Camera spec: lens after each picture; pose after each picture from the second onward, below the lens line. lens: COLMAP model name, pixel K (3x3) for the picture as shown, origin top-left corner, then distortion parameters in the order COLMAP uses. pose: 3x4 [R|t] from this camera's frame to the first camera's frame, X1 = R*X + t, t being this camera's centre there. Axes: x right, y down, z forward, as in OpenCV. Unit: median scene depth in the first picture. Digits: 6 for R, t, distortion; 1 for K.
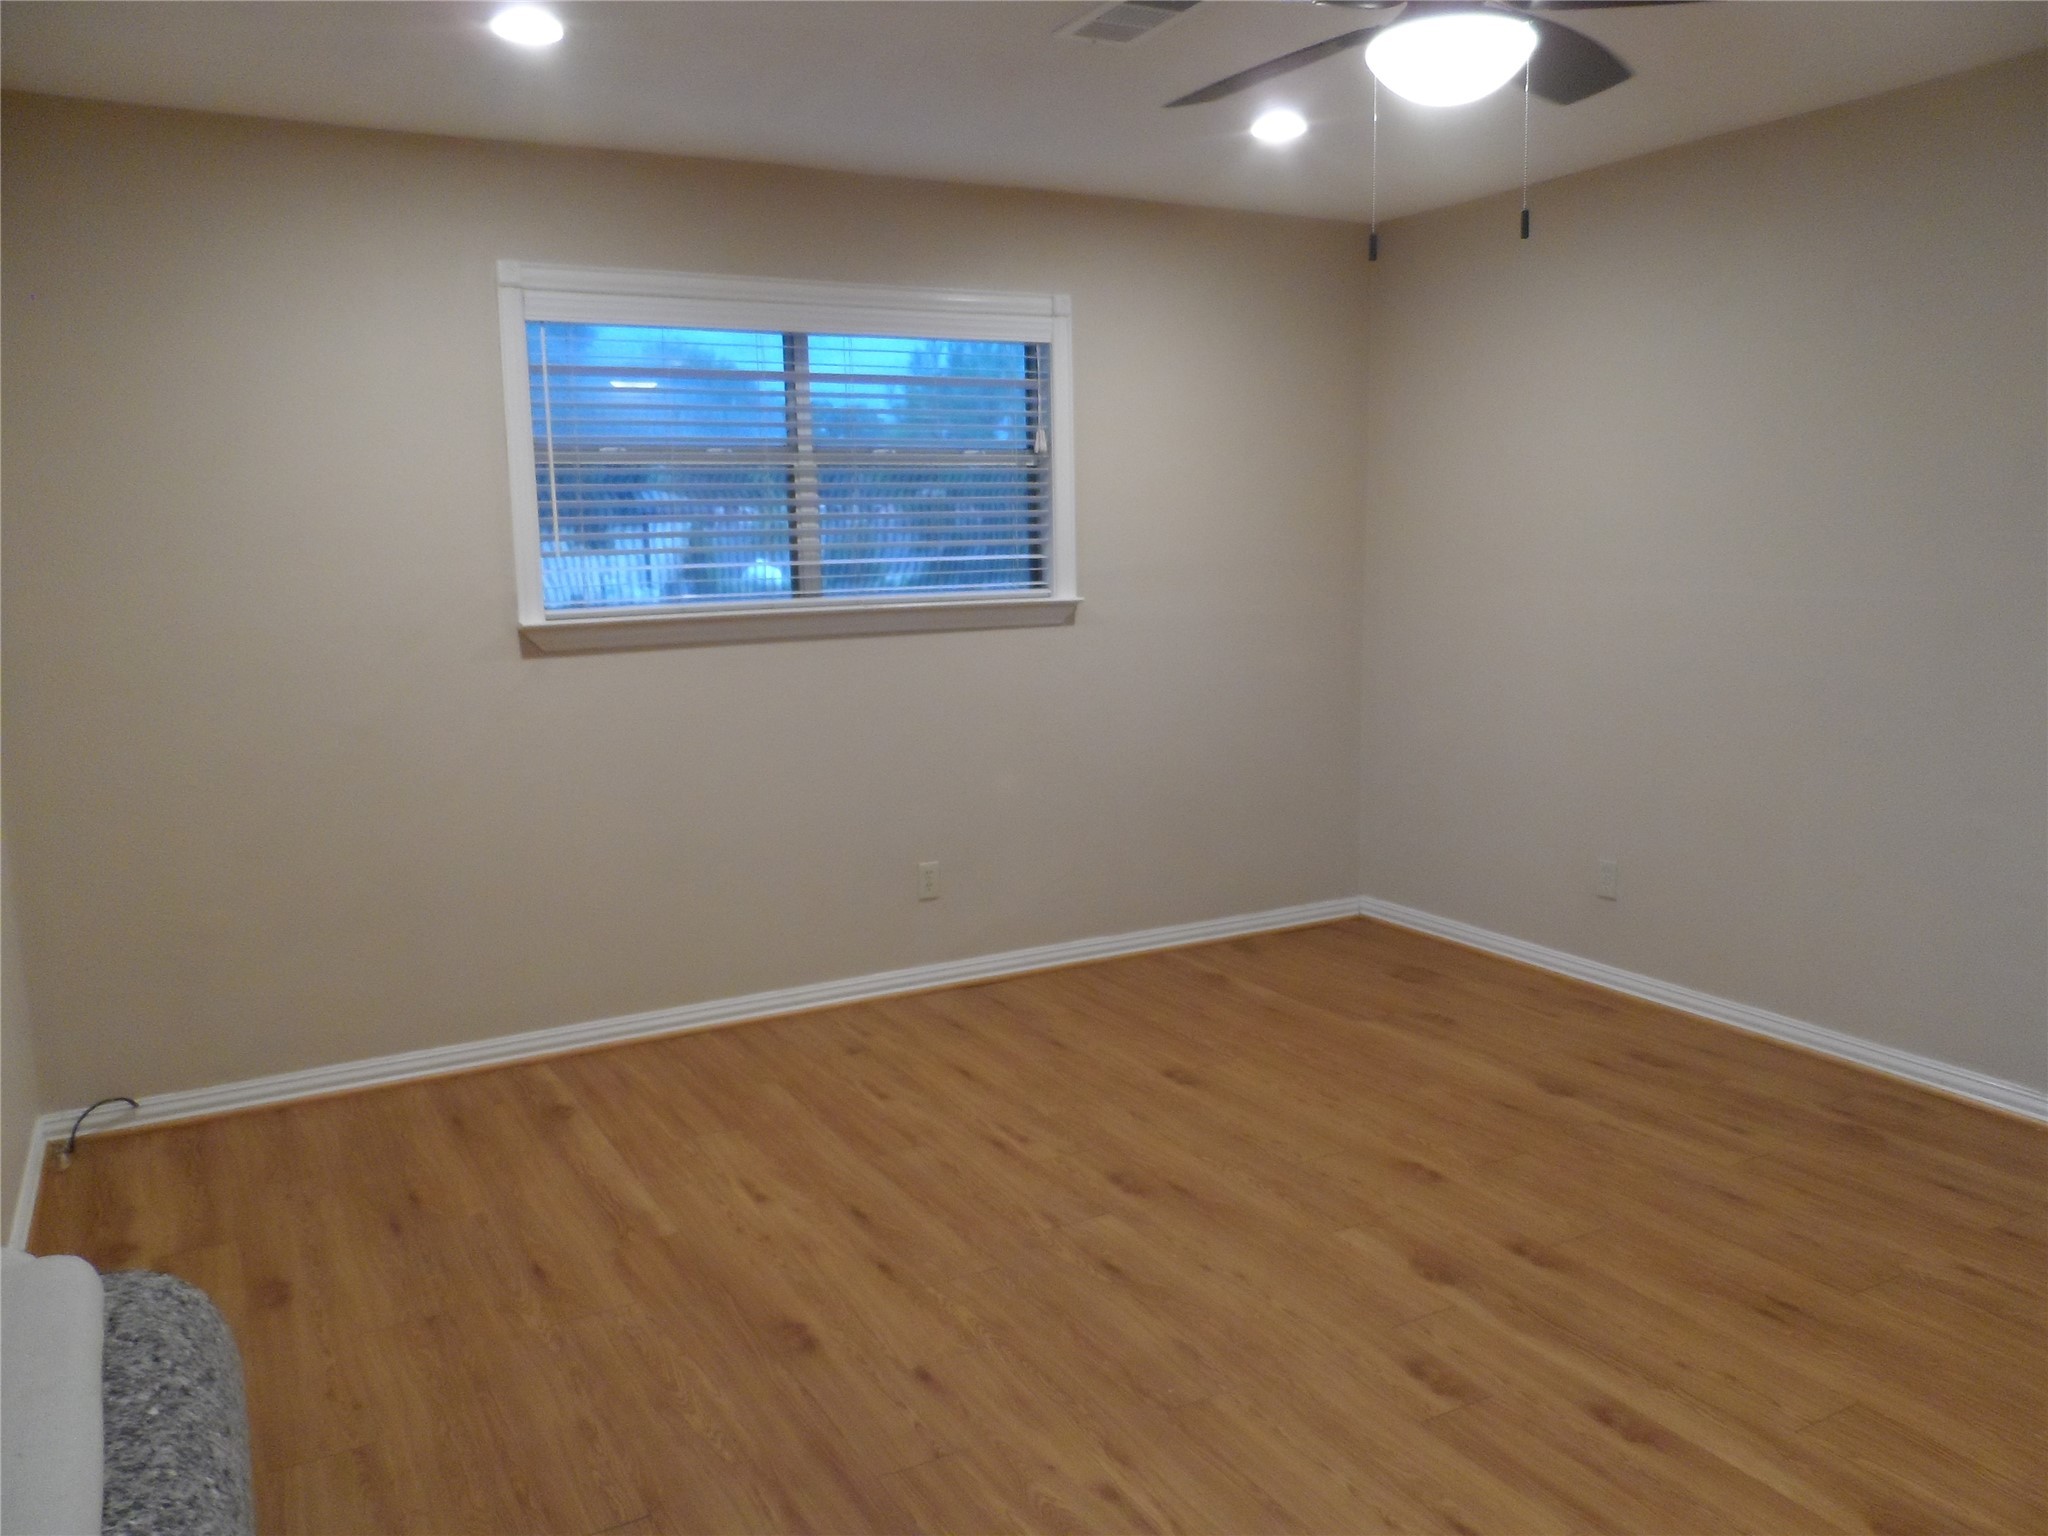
lens RADIAL K [[1566.5, 0, 1024.0], [0, 1566.5, 768.0], [0, 0, 1]] dist [0.006815, 0.001511]
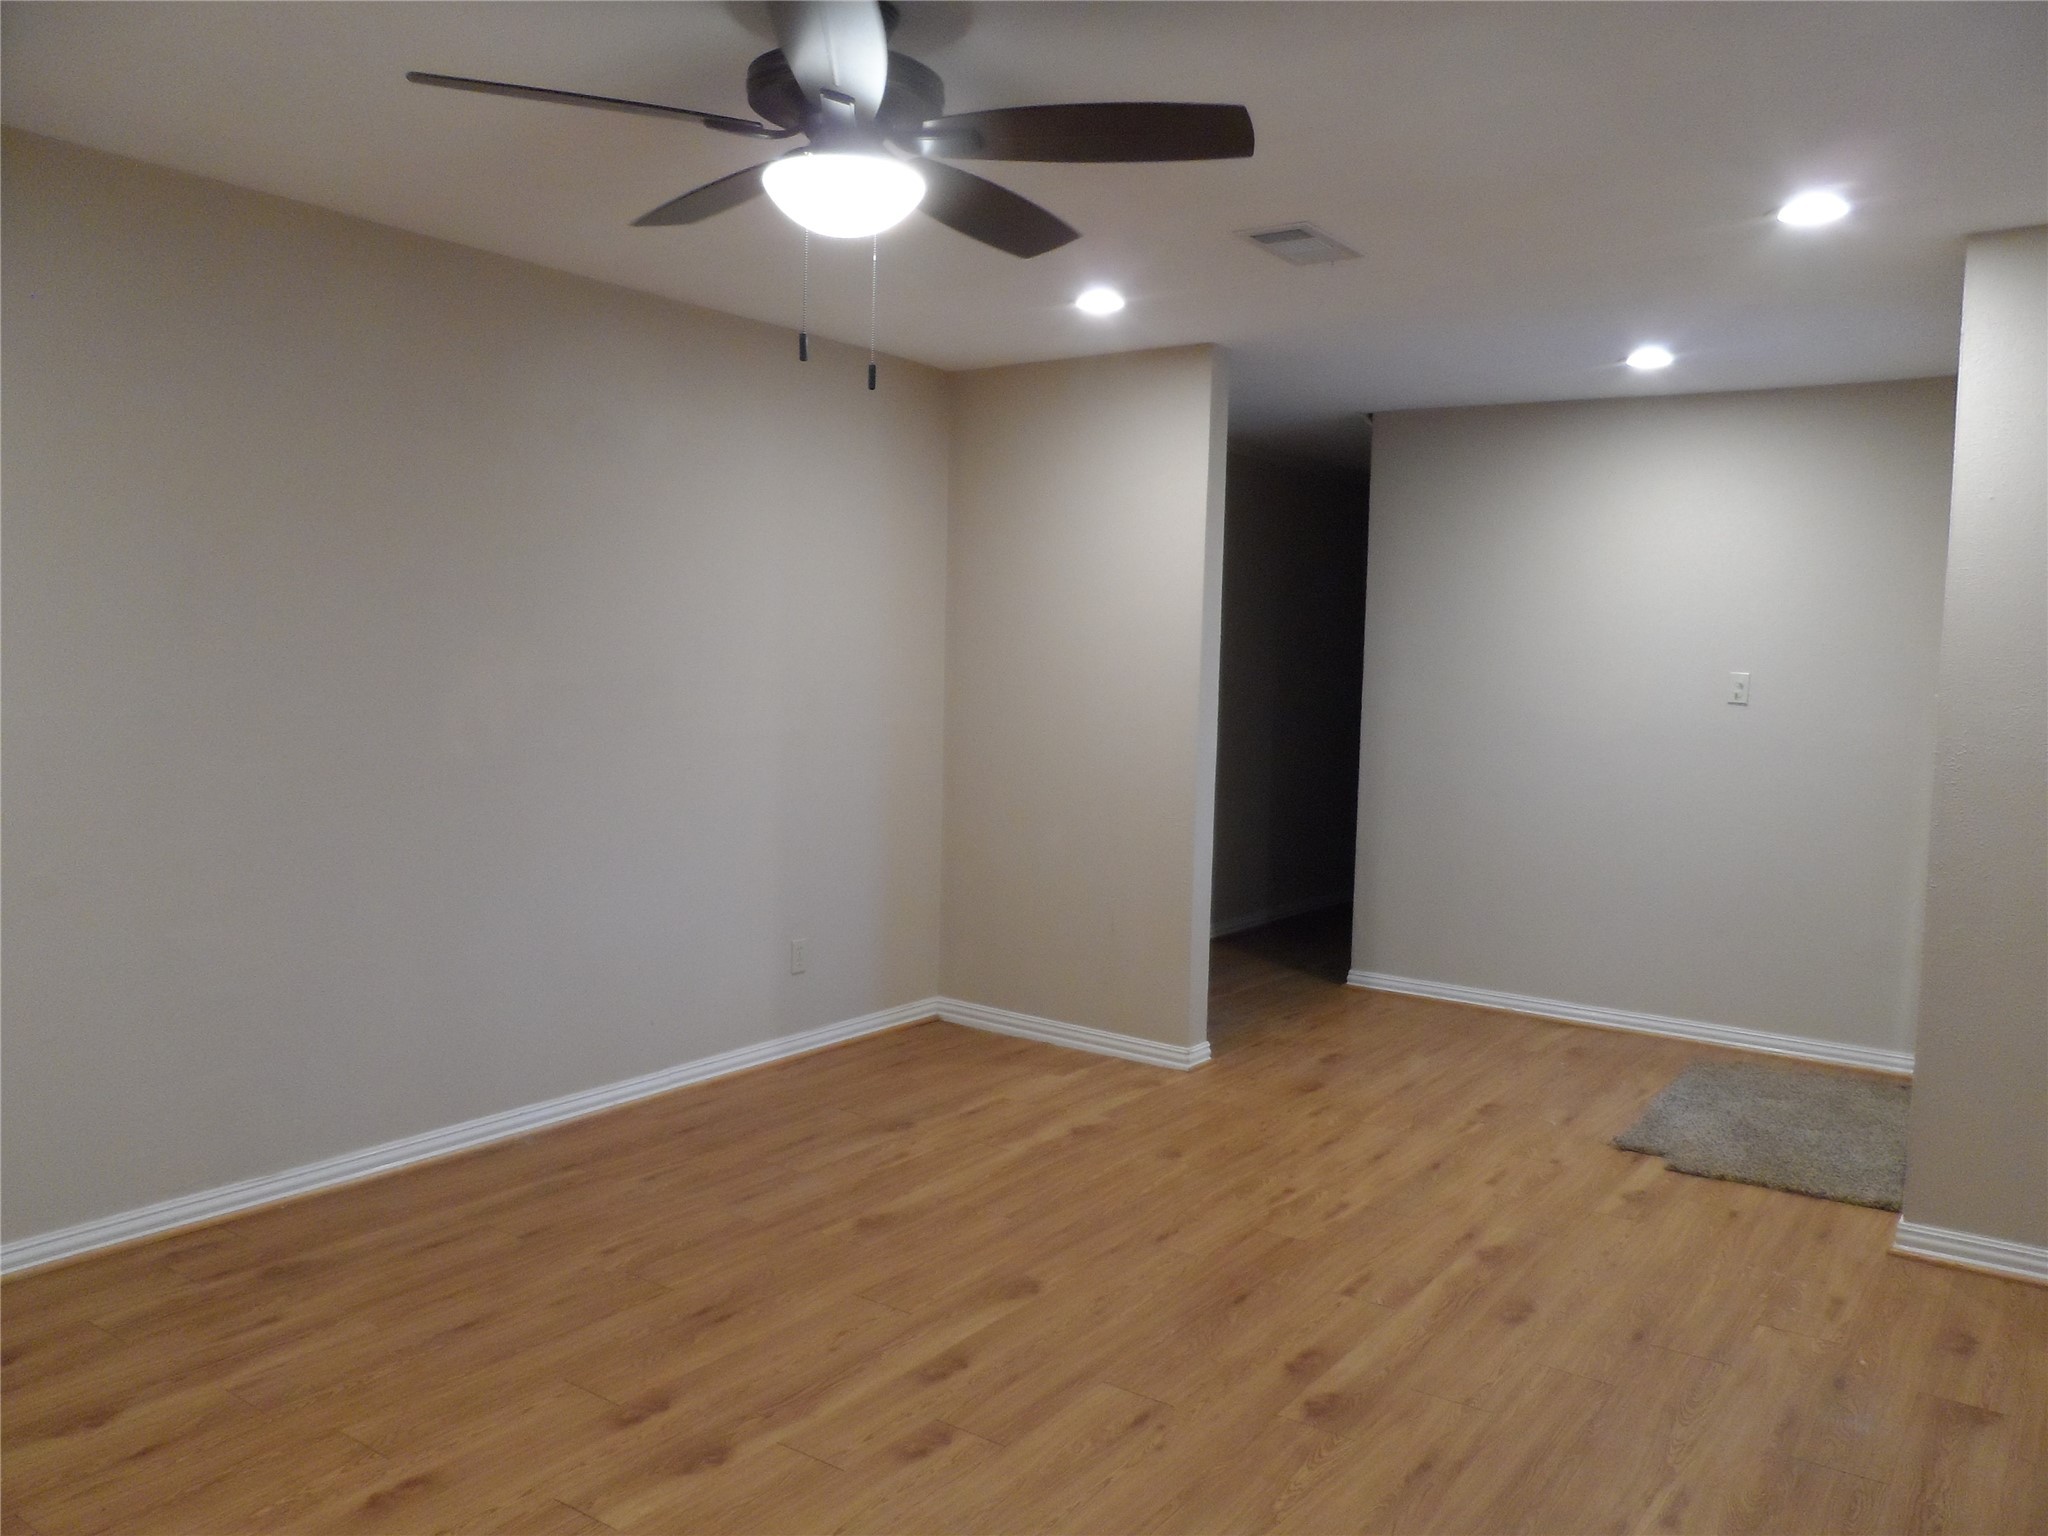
lens RADIAL K [[1549.4, 0, 1024.0], [0, 1549.4, 768.0], [0, 0, 1]] dist [-0.014406, 0.010069]
pose [[-0.422626, -0.061134, 0.904240, -0.472387], [0.121072, 0.984971, 0.123179, -0.125751], [-0.898181, 0.161537, -0.408873, 0.898051]]
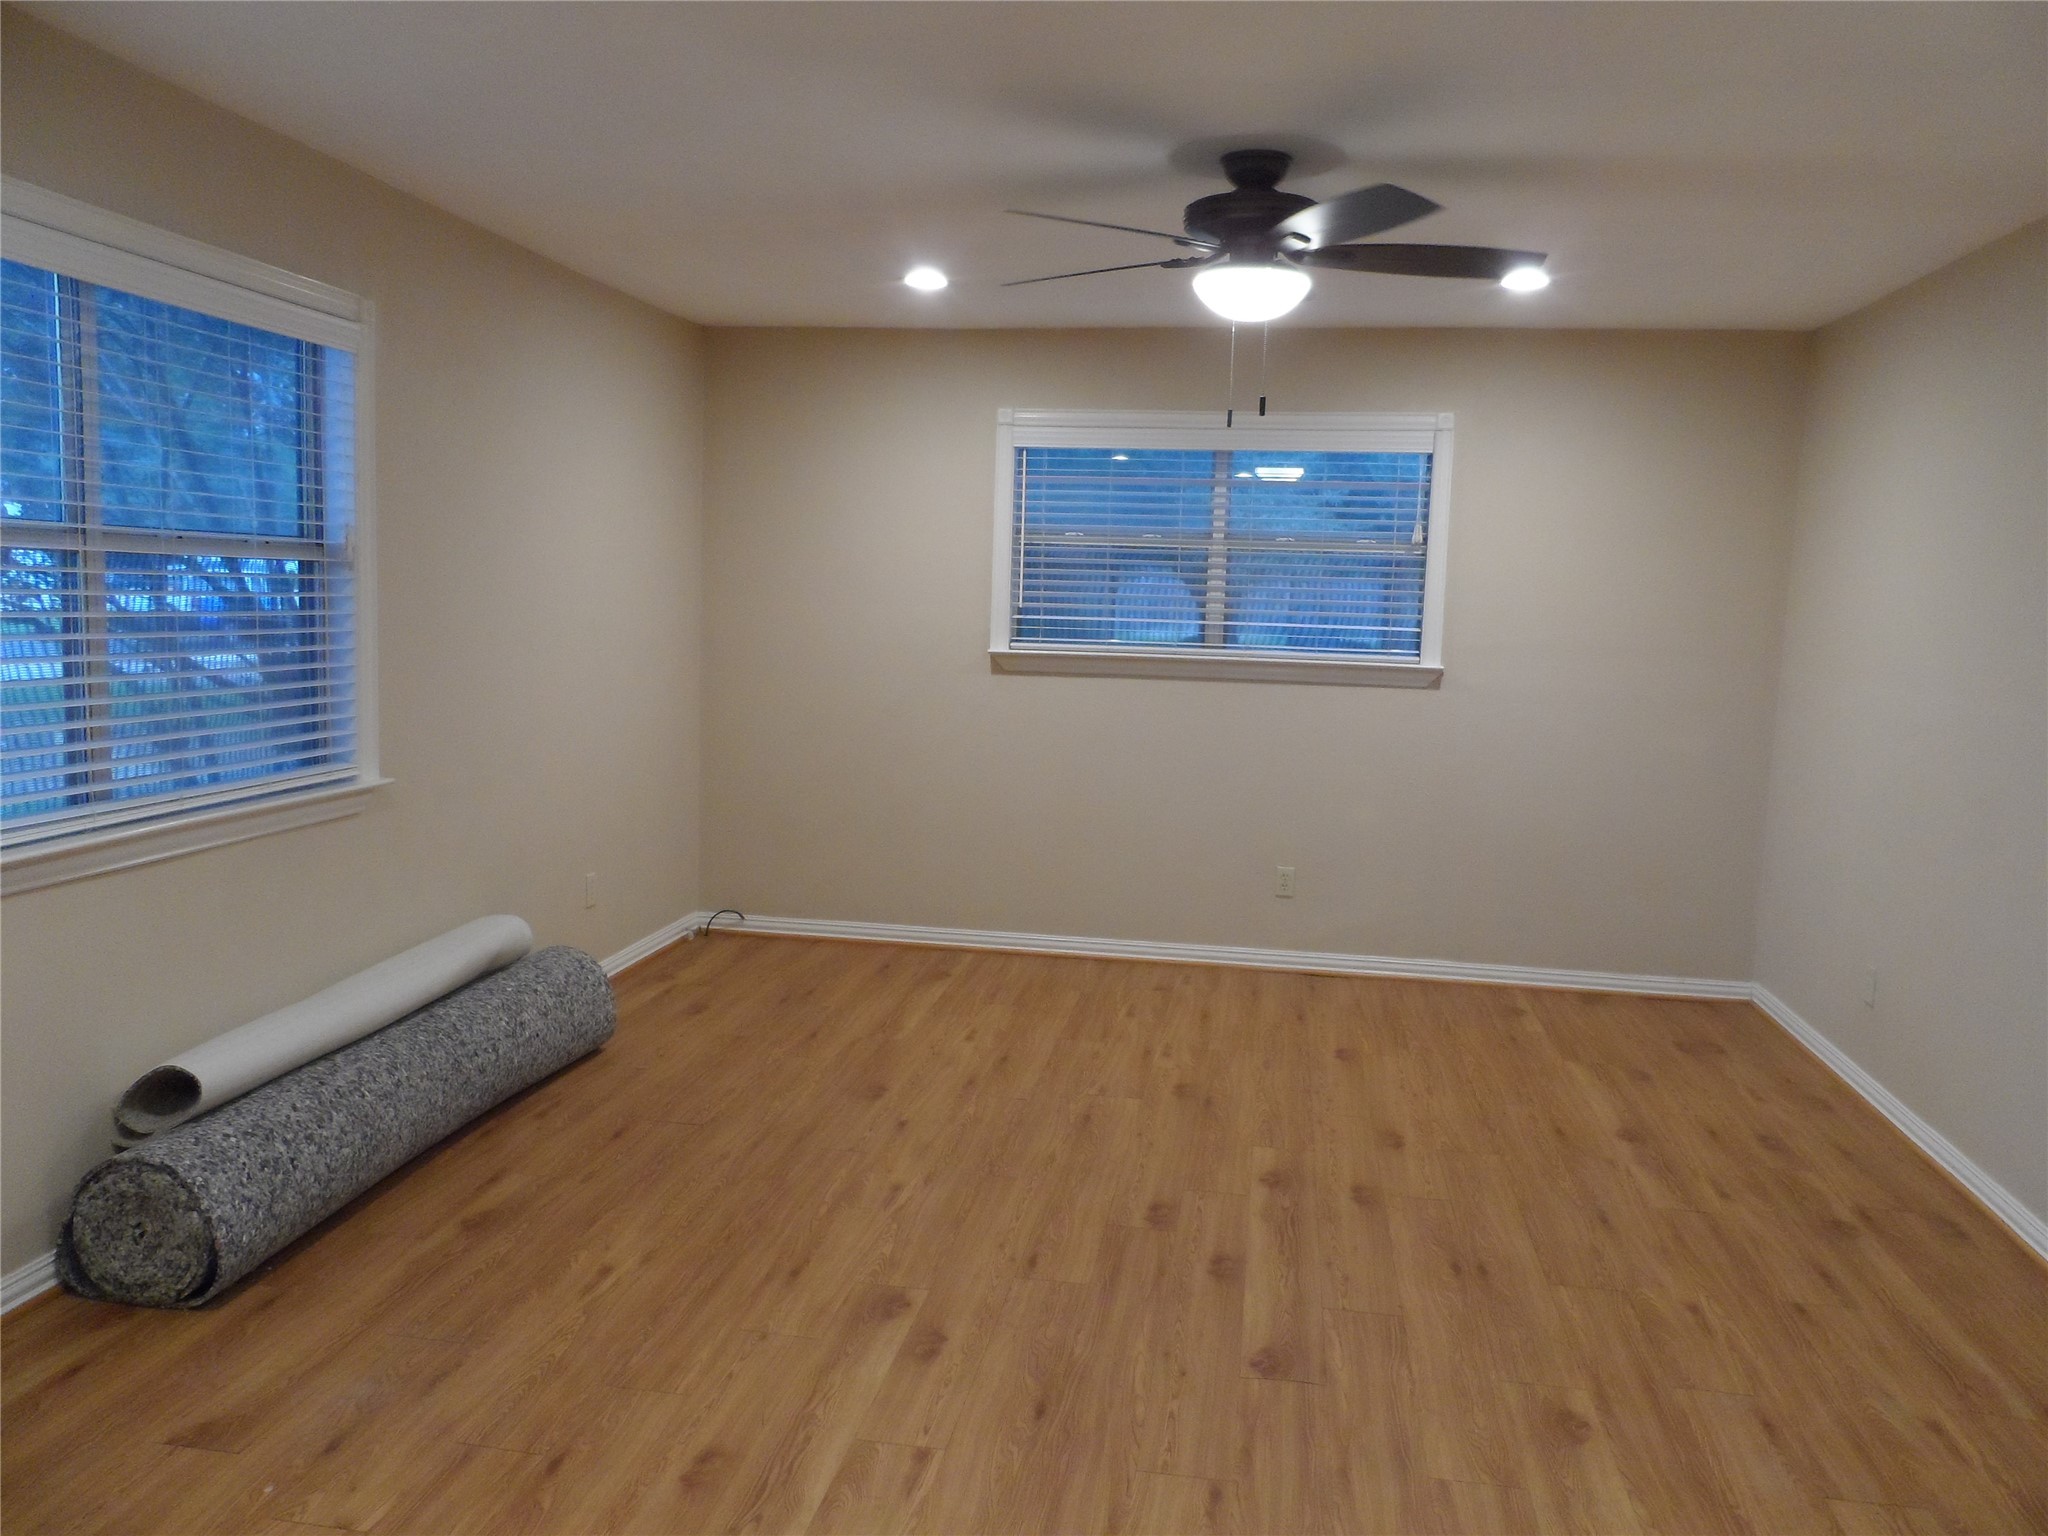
lens RADIAL K [[1549.4, 0, 1024.0], [0, 1549.4, 768.0], [0, 0, 1]] dist [-0.014406, 0.010069]
pose [[0.781209, 0.115037, -0.613578, 0.673691], [-0.138450, 0.990325, 0.009396, -0.000859], [0.608723, 0.077610, 0.789578, -0.135108]]
